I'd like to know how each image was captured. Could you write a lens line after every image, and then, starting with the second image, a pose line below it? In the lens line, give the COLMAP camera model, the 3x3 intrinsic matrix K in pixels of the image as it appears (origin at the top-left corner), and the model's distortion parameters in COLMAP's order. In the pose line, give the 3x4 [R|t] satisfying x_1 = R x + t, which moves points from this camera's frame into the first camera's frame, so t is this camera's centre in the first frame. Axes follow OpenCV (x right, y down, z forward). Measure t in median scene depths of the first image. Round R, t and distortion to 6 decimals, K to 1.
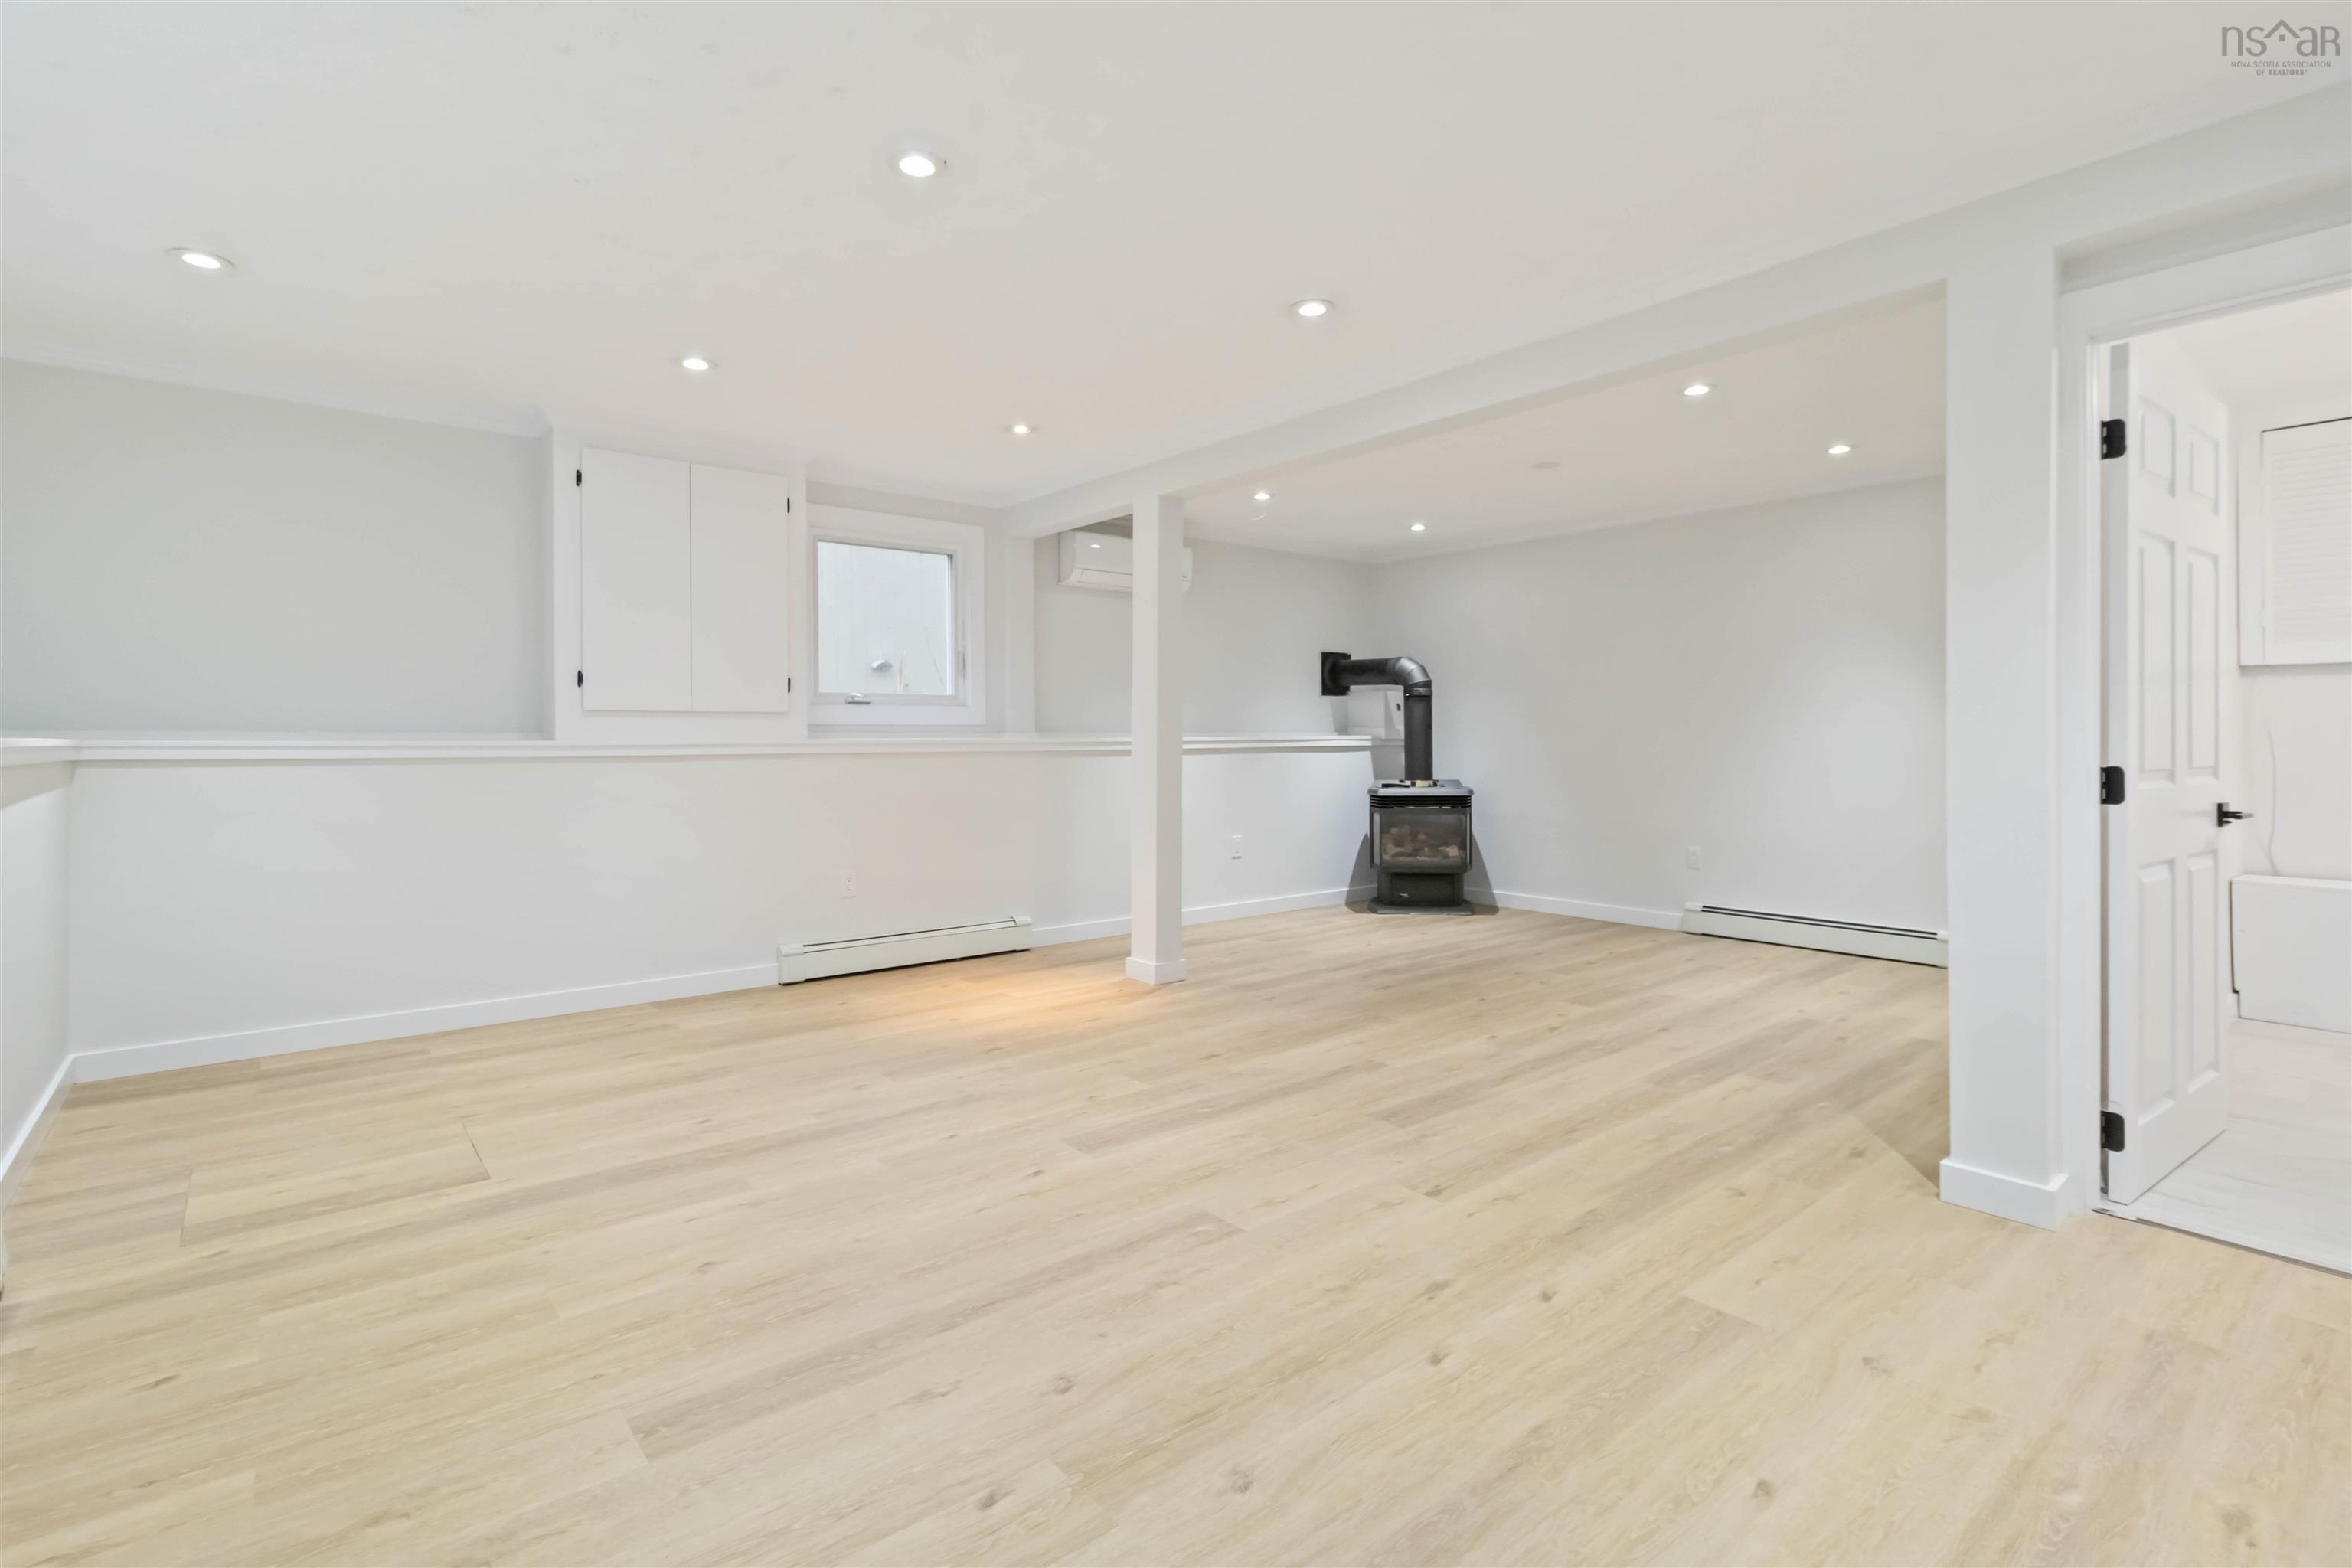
lens RADIAL K [[1118.8, 0, 1169.4], [0, 1118.8, 741.2], [0, 0, 1]] dist [0.000760, 0.000333]
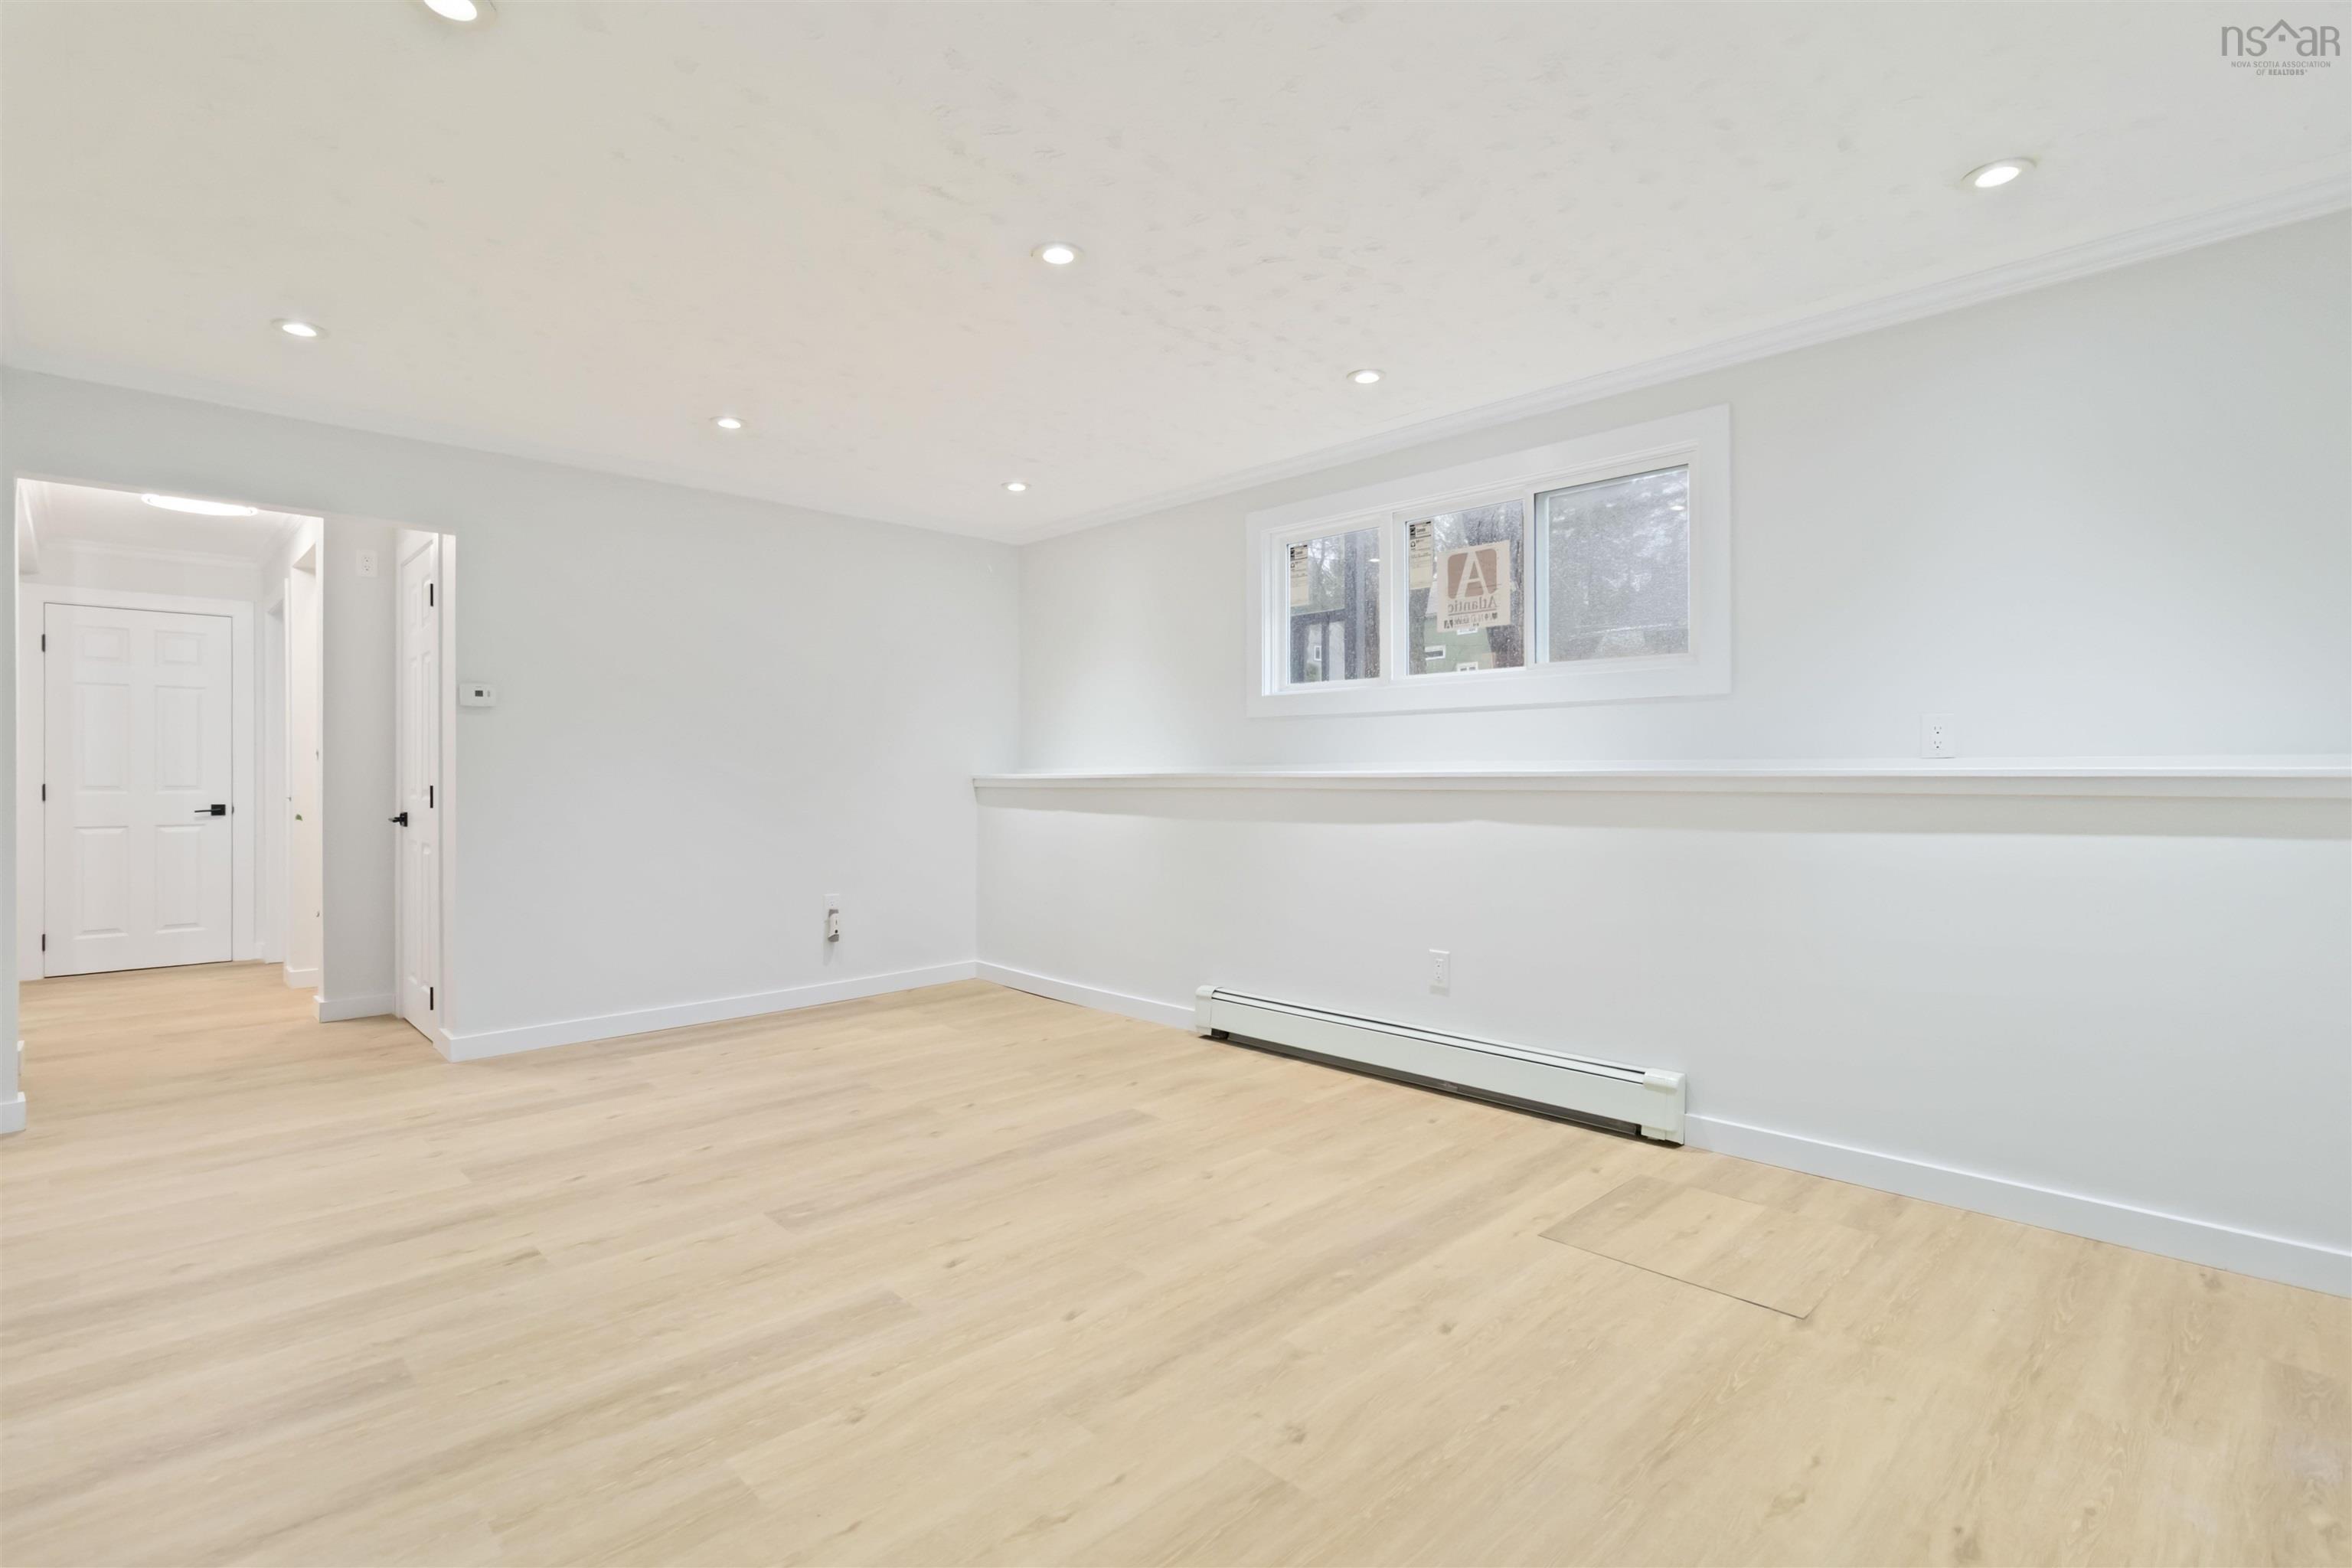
lens RADIAL K [[1110.1, 0, 1171.3], [0, 1110.1, 777.3], [0, 0, 1]] dist [-0.000292, 0.000518]
pose [[-0.996213, 0.003998, -0.086850, -0.097597], [0.003344, 0.999965, 0.007676, -0.002247], [0.086878, 0.007356, -0.996192, 0.853373]]
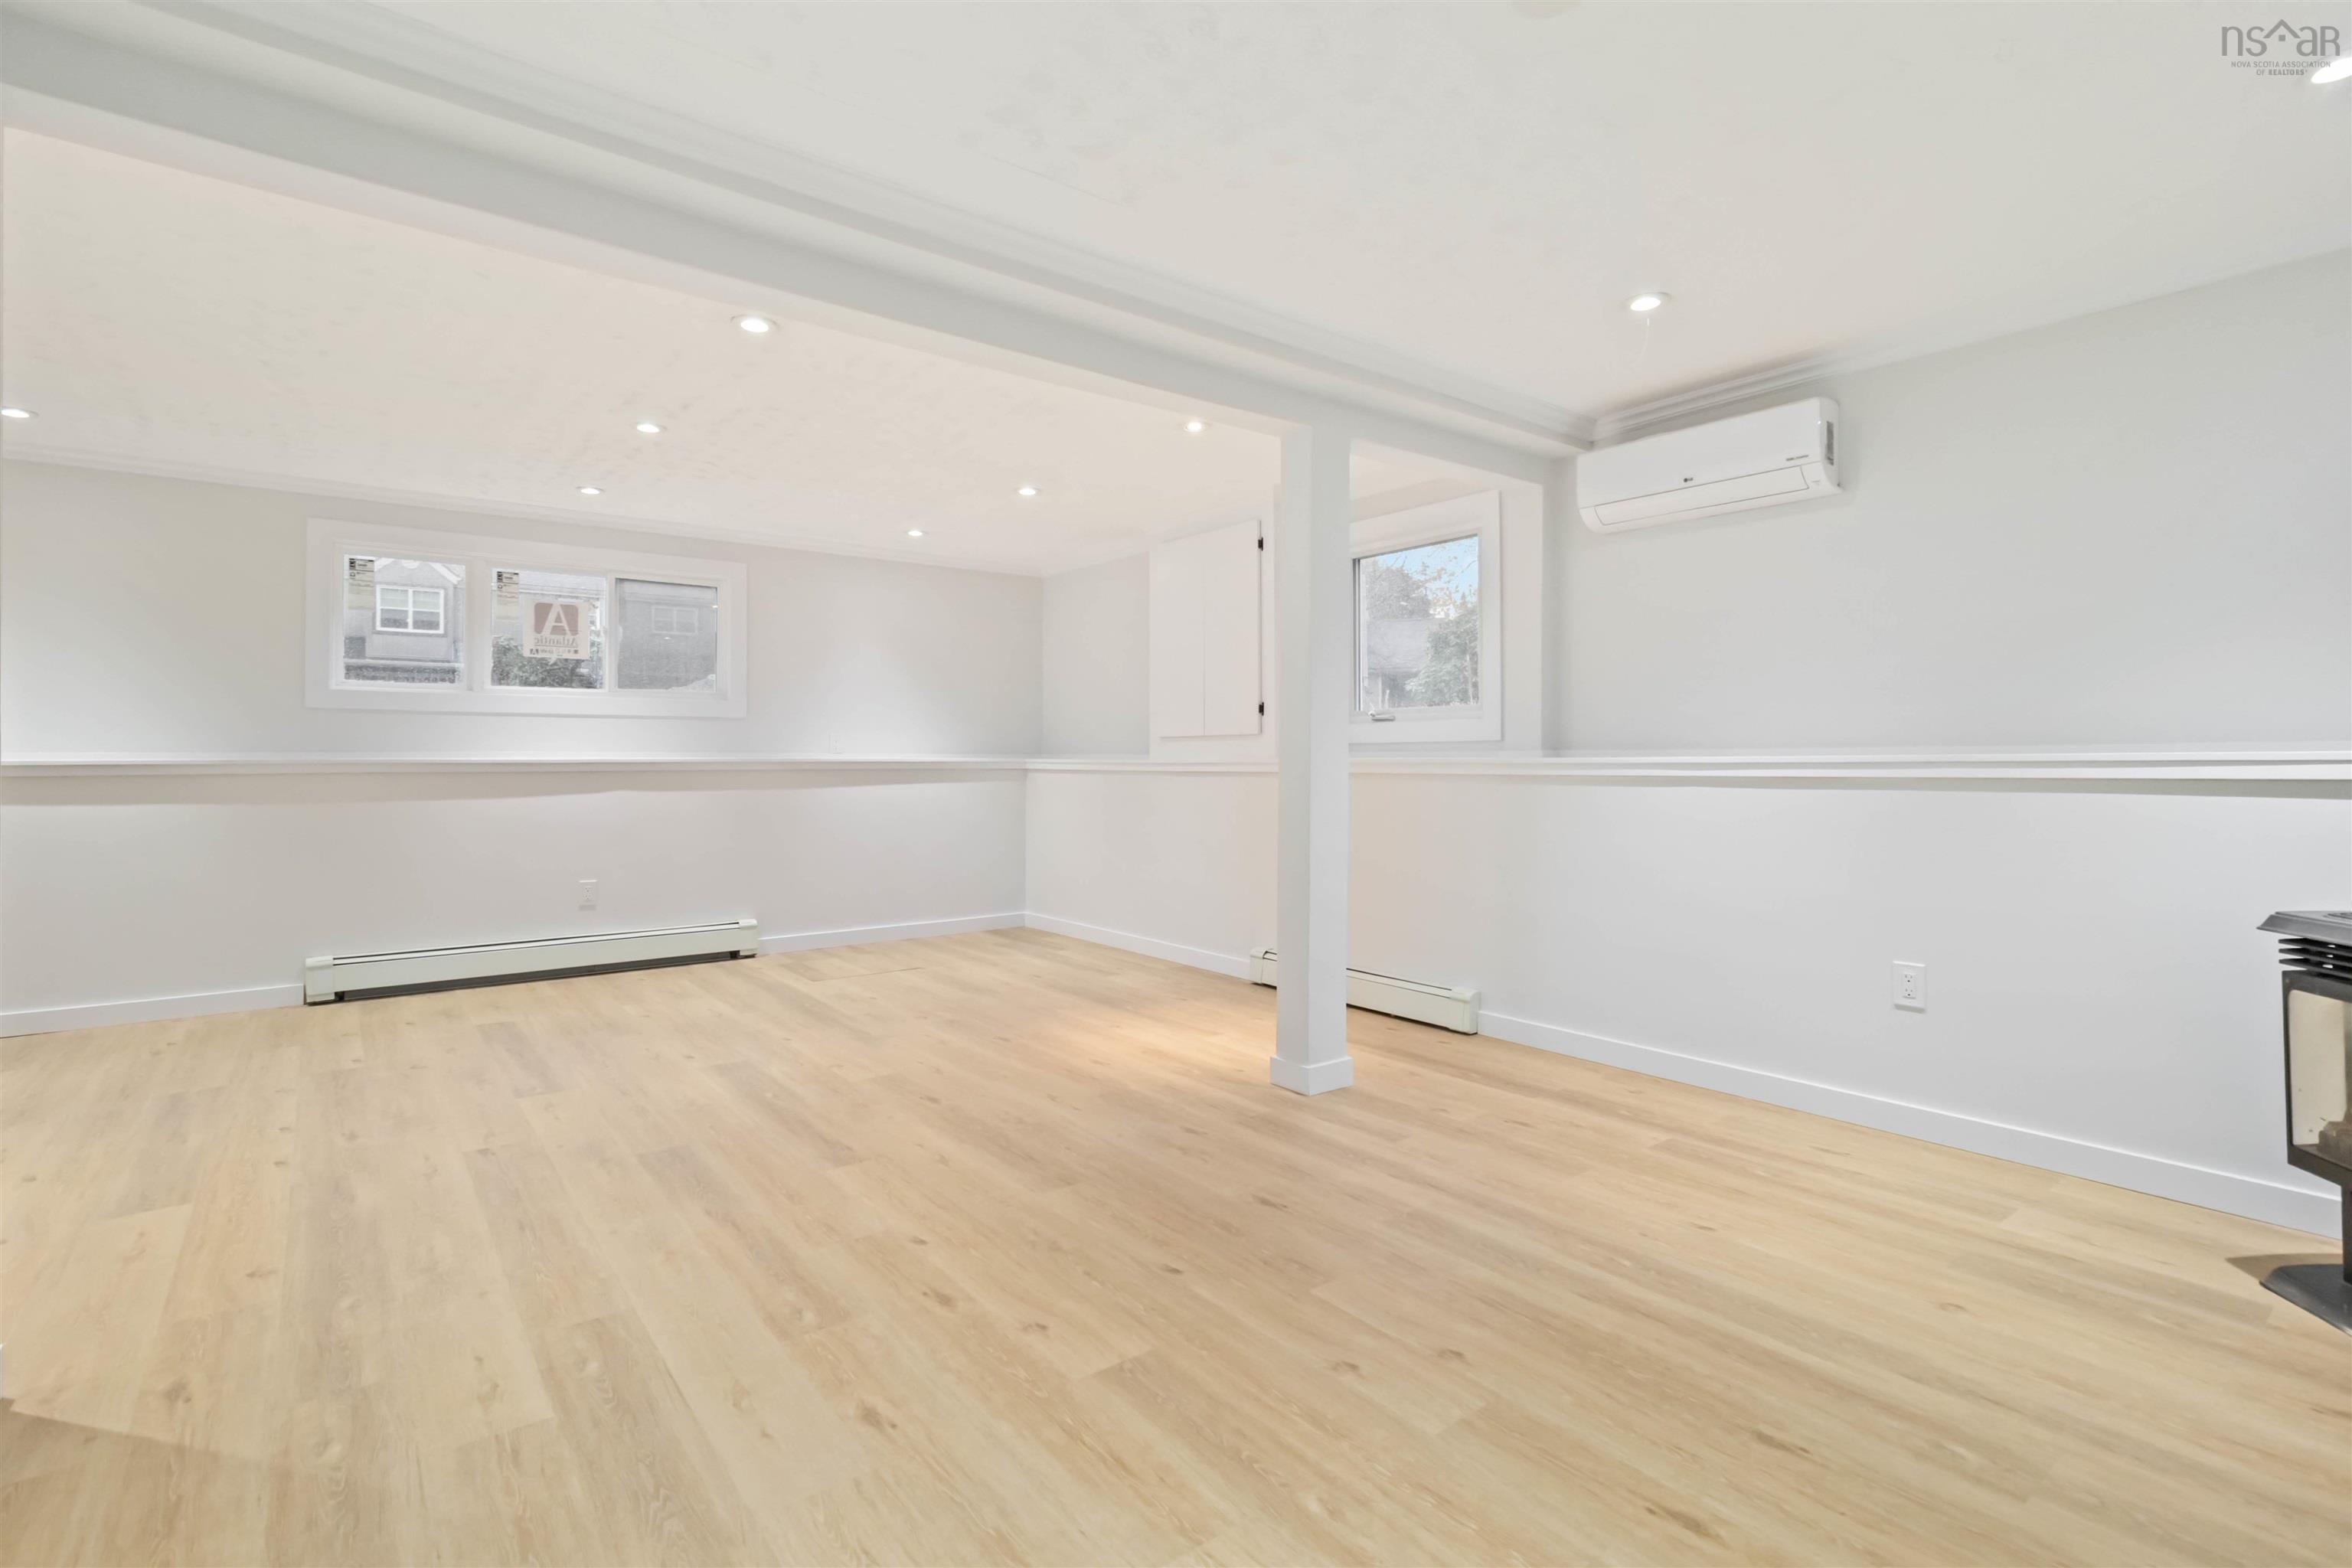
lens RADIAL K [[1097.1, 0, 1151.5], [0, 1097.1, 779.5], [0, 0, 1]] dist [0.000117, 0.000207]
pose [[-0.042714, 0.020470, -0.998878, 0.575371], [-0.002058, 0.999786, 0.020577, -0.002692], [0.999085, 0.002935, -0.042663, 0.750307]]
